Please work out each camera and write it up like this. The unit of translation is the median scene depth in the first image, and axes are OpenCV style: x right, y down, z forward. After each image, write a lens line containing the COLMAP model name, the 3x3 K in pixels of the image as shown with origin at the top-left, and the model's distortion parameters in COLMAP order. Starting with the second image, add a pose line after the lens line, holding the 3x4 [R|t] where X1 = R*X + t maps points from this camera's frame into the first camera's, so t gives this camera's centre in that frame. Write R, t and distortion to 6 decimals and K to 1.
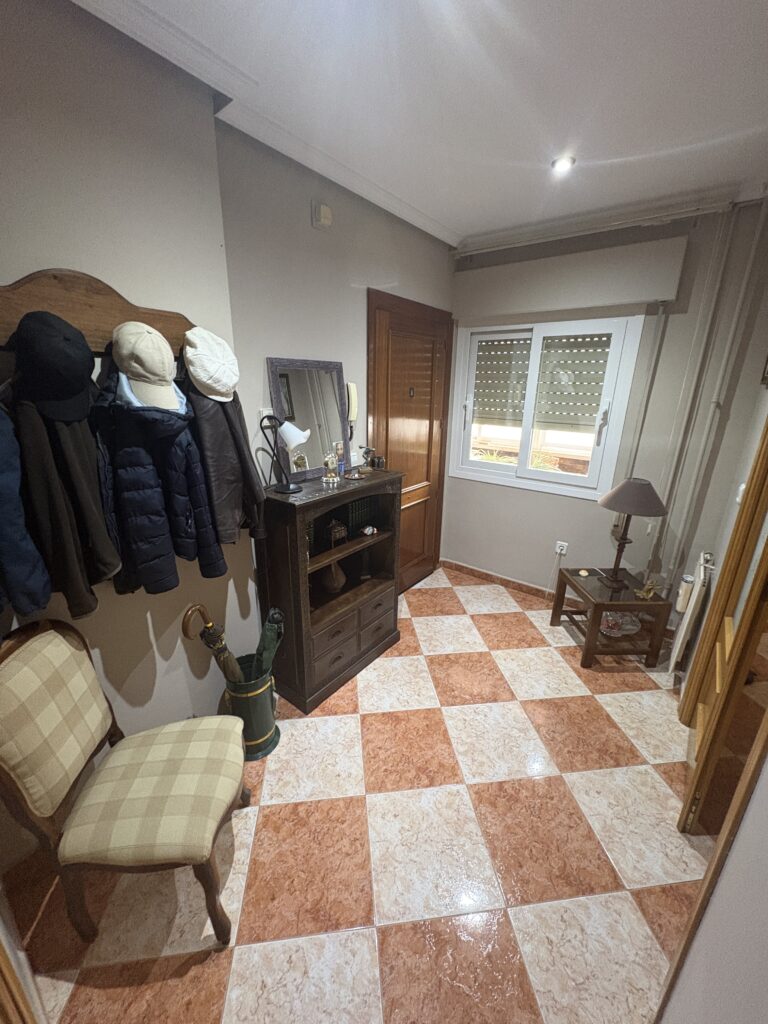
lens RADIAL K [[405.4, 0, 382.2], [0, 405.4, 512.1], [0, 0, 1]] dist [0.000962, 0.000239]
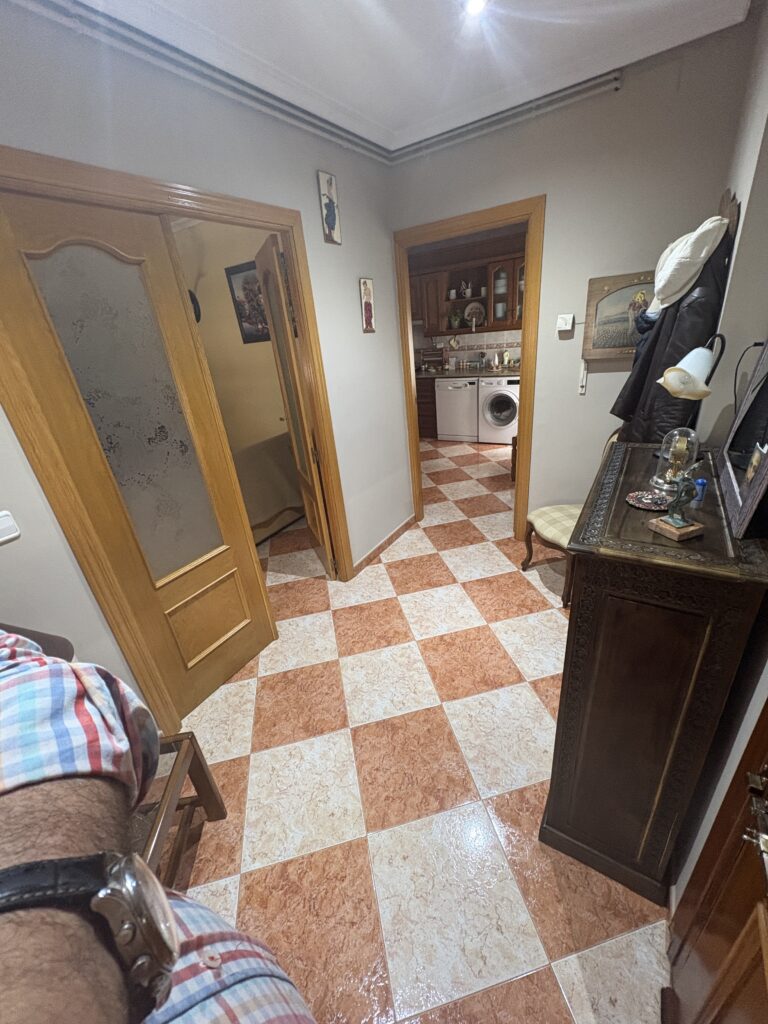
lens RADIAL K [[405.4, 0, 382.2], [0, 405.4, 512.1], [0, 0, 1]] dist [0.000962, 0.000239]
pose [[0.989490, -0.137718, 0.044090, 0.044538], [0.131660, 0.984109, 0.119141, -0.055374], [-0.059797, -0.112084, 0.991898, 0.232202]]
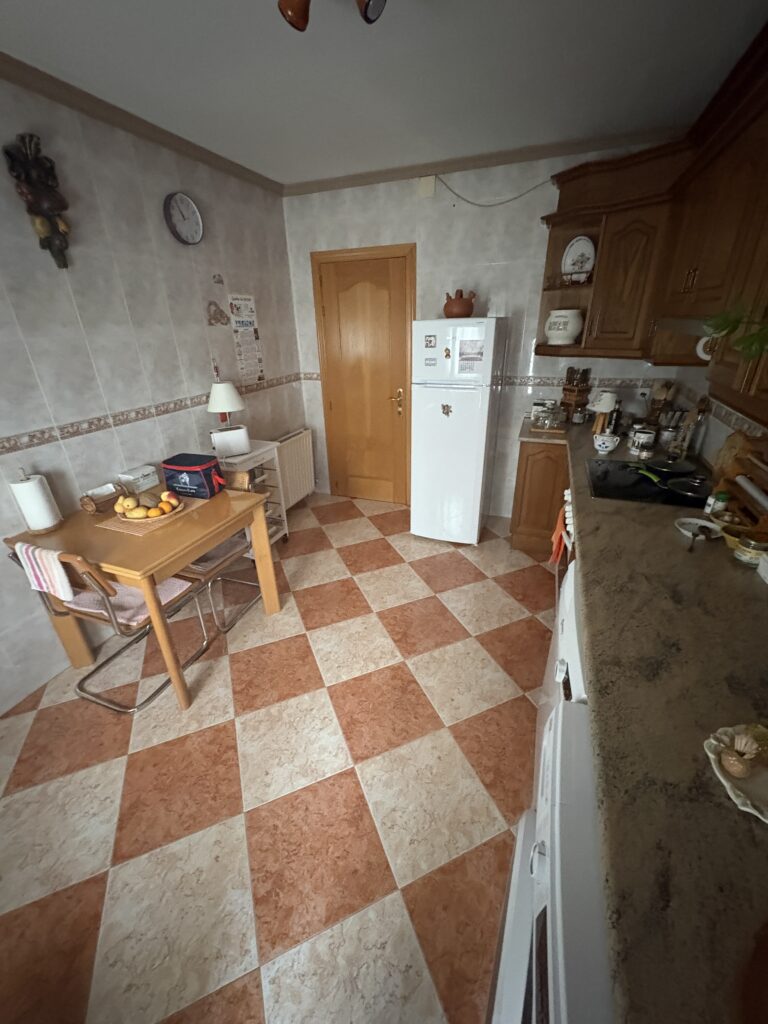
lens RADIAL K [[405.4, 0, 382.2], [0, 405.4, 512.1], [0, 0, 1]] dist [0.000962, 0.000239]
pose [[0.278511, 0.391249, -0.877129, 0.546095], [-0.270420, 0.908262, 0.319271, -0.256712], [0.921577, 0.148273, 0.358763, 0.833480]]
